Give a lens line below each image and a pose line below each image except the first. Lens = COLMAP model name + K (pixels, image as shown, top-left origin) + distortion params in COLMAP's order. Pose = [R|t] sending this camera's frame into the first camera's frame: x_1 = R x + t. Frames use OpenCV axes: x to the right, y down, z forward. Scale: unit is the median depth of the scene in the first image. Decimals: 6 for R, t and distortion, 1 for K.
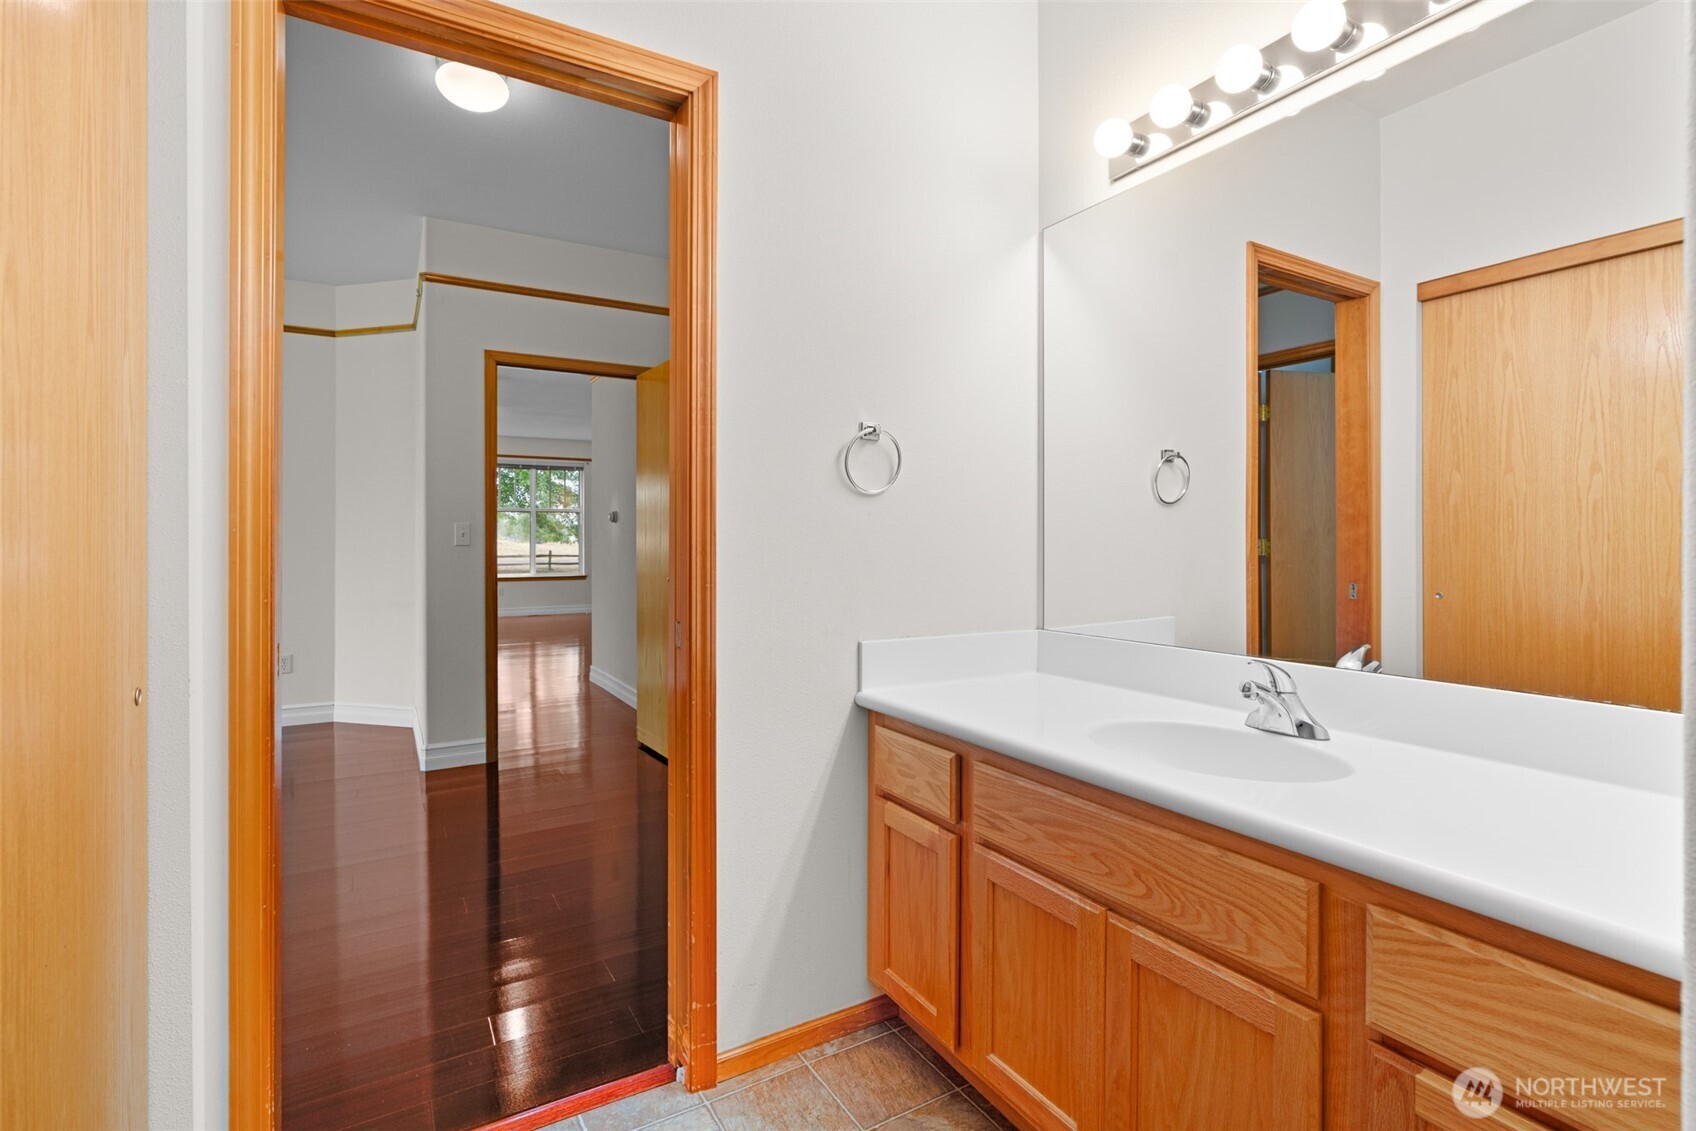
lens RADIAL K [[786.5, 0, 818.3], [0, 786.5, 532.1], [0, 0, 1]] dist [0.013838, 0.000774]
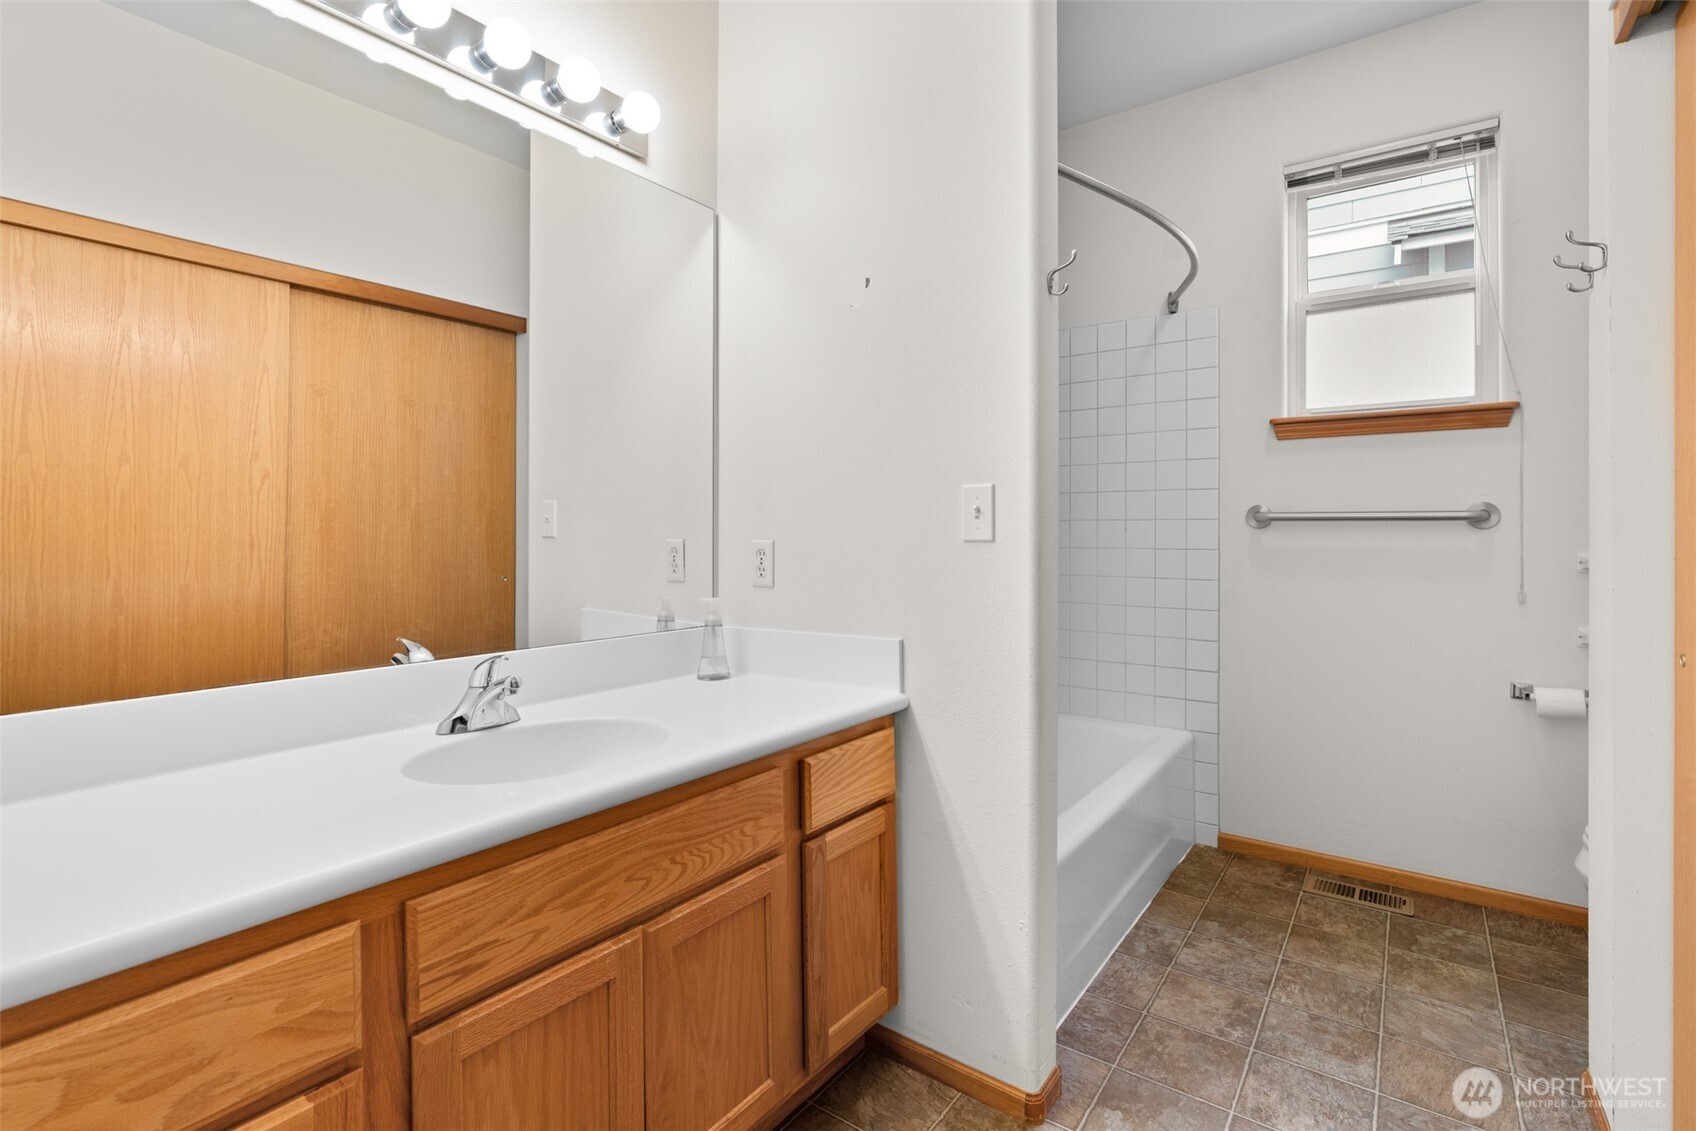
lens RADIAL K [[786.5, 0, 874.5], [0, 786.5, 530.8], [0, 0, 1]] dist [0.013838, 0.000774]
pose [[-0.400226, -0.001613, 0.916415, -0.560774], [-0.006422, 0.999979, -0.001044, 0.006305], [-0.916394, -0.006303, -0.400228, 1.038609]]
